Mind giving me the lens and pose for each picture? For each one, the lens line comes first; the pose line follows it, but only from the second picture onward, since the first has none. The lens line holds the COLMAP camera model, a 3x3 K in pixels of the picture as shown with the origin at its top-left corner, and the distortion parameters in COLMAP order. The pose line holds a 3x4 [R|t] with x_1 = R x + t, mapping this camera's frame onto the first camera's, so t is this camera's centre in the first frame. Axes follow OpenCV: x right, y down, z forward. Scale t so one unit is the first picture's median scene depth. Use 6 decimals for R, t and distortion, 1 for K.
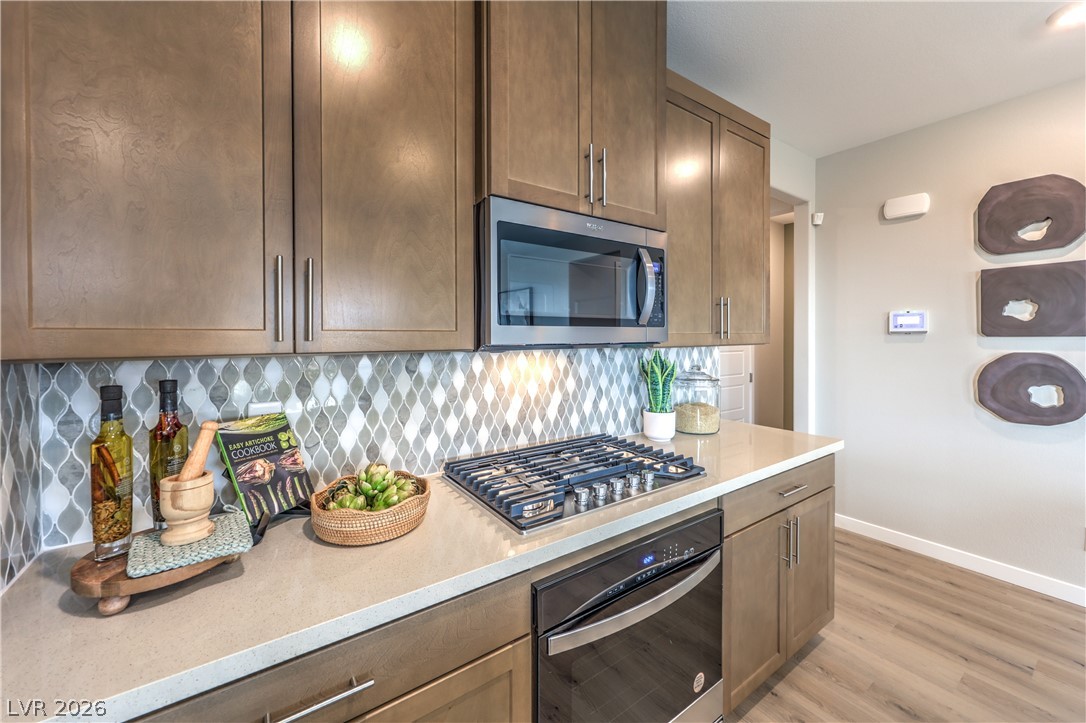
lens RADIAL K [[415.3, 0, 539.9], [0, 415.3, 336.4], [0, 0, 1]] dist [0.002103, -0.000493]
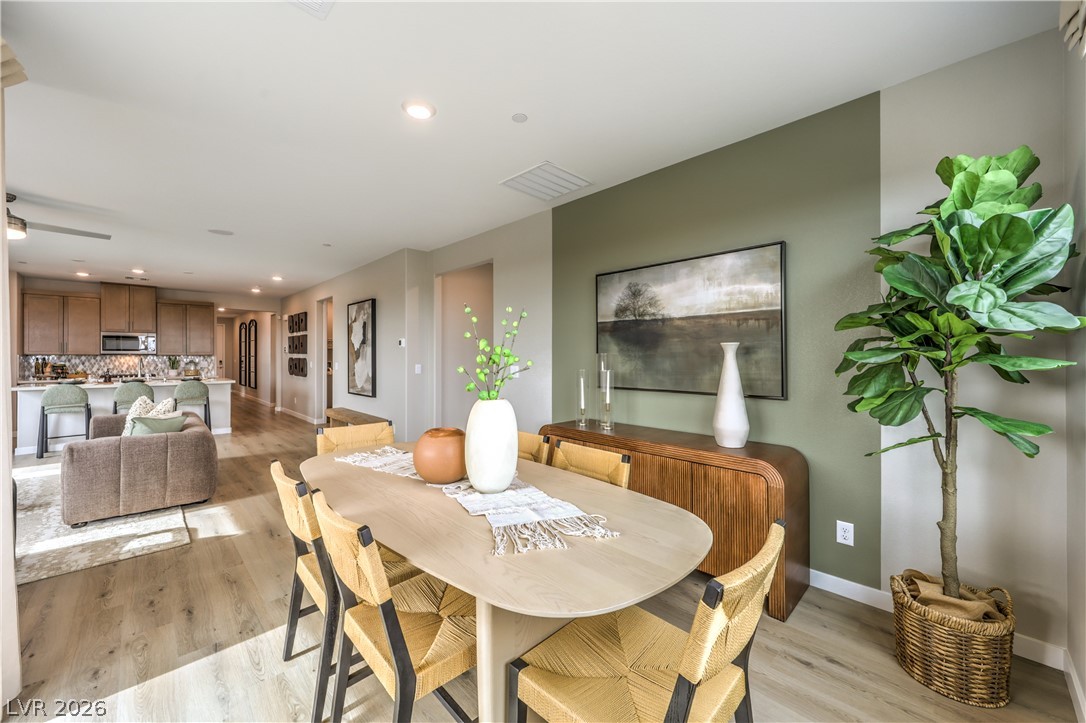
lens RADIAL K [[415.3, 0, 545.7], [0, 415.3, 357.1], [0, 0, 1]] dist [0.002103, -0.000493]
pose [[0.985351, 0.002924, 0.170513, 4.467057], [-0.002825, 0.999996, -0.000825, 0.045902], [-0.170515, 0.000331, 0.985355, -5.266050]]
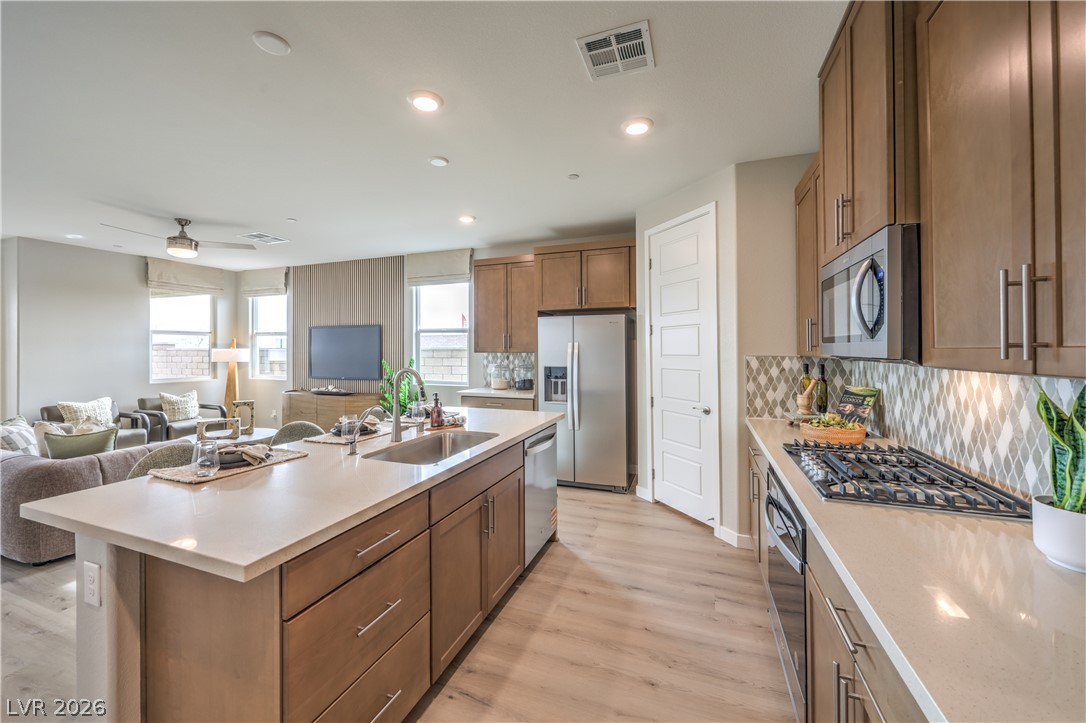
lens RADIAL K [[415.3, 0, 543.6], [0, 415.3, 344.9], [0, 0, 1]] dist [0.002103, -0.000493]
pose [[-0.825572, -0.000066, -0.564296, 1.384562], [0.003337, 0.999982, -0.005000, -0.011874], [0.564287, -0.006011, -0.825557, 1.347727]]
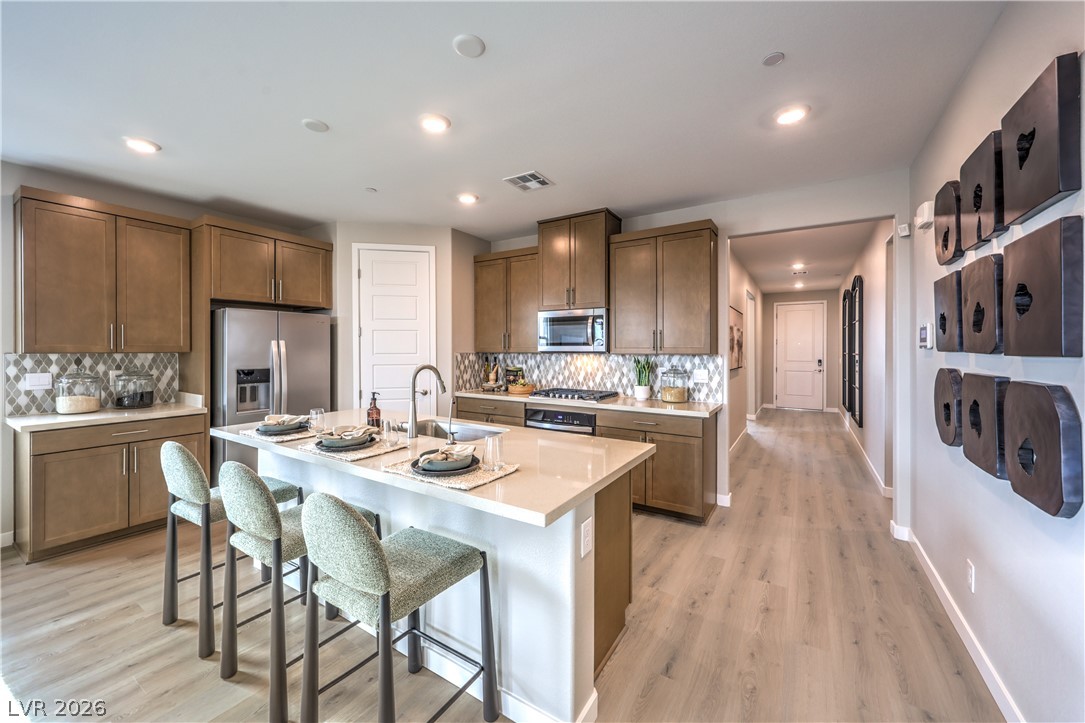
lens RADIAL K [[414.9, 0, 537.9], [0, 414.9, 348.5], [0, 0, 1]] dist [0.002103, -0.000493]
pose [[0.382964, 0.002064, -0.923761, 2.551963], [-0.004550, 0.999990, 0.000348, -0.003398], [0.923752, 0.004069, 0.382969, -0.337106]]
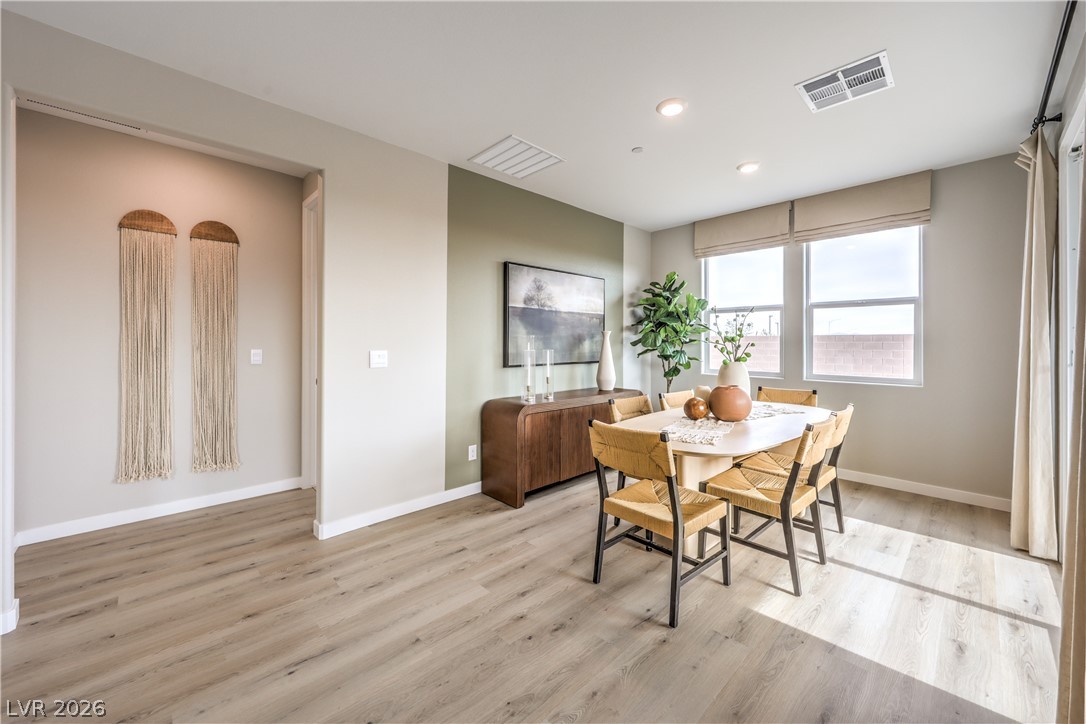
lens RADIAL K [[415.3, 0, 539.3], [0, 415.3, 345.0], [0, 0, 1]] dist [0.002103, -0.000493]
pose [[-0.149835, -0.001148, 0.988710, 2.664622], [-0.000221, 0.999999, 0.001128, 0.080621], [-0.988711, -0.000049, -0.149836, -2.853021]]
